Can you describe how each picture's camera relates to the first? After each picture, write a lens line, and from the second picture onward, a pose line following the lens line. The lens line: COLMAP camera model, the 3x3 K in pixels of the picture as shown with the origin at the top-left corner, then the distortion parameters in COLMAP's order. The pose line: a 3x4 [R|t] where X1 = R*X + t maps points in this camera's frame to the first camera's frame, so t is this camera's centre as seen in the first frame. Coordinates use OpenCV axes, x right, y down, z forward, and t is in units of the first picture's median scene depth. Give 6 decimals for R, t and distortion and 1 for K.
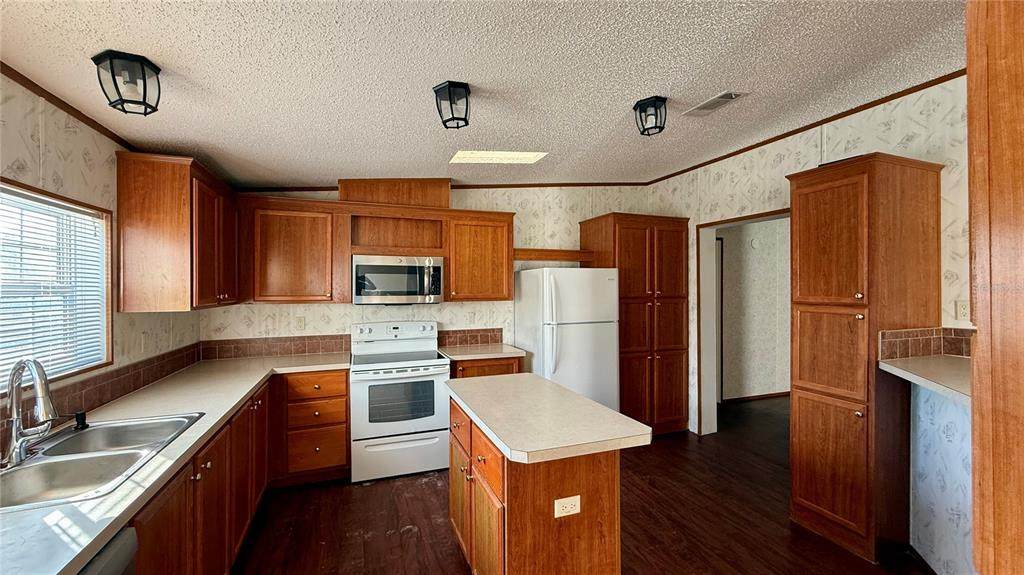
lens RADIAL K [[408.0, 0, 509.4], [0, 408.0, 287.9], [0, 0, 1]] dist [-0.000759, 0.000662]
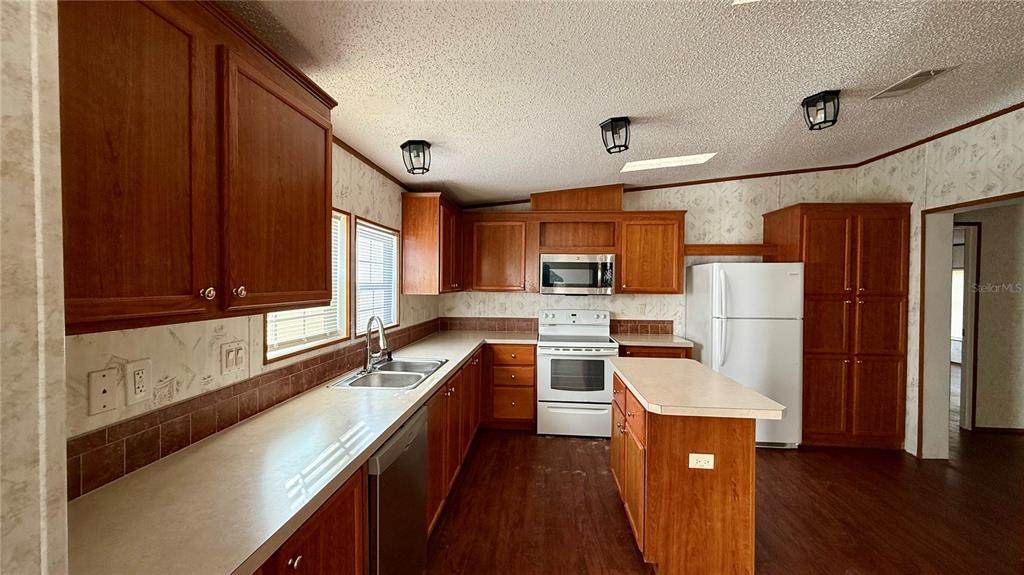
lens RADIAL K [[408.0, 0, 509.4], [0, 408.0, 287.9], [0, 0, 1]] dist [-0.000759, 0.000662]
pose [[0.901756, 0.017308, -0.431898, 0.069733], [-0.011607, 0.999807, 0.015832, 0.003696], [0.432089, -0.009264, 0.901783, -0.165356]]
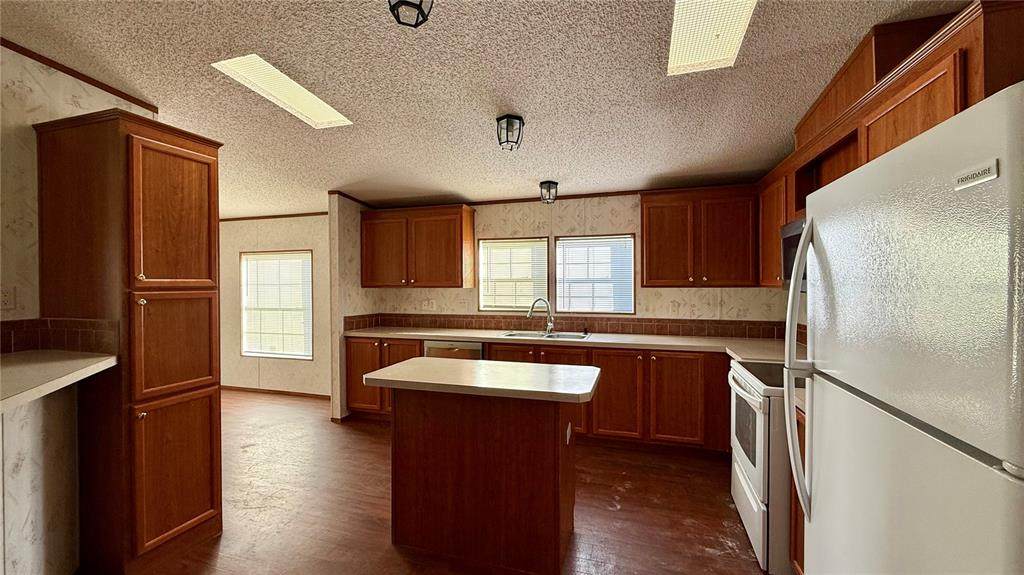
lens RADIAL K [[408.0, 0, 509.4], [0, 408.0, 287.9], [0, 0, 1]] dist [-0.000759, 0.000662]
pose [[-0.624852, 0.013797, -0.780622, 0.534908], [0.008434, 0.999905, 0.010921, 0.023947], [0.780698, 0.000240, -0.624909, 1.082203]]
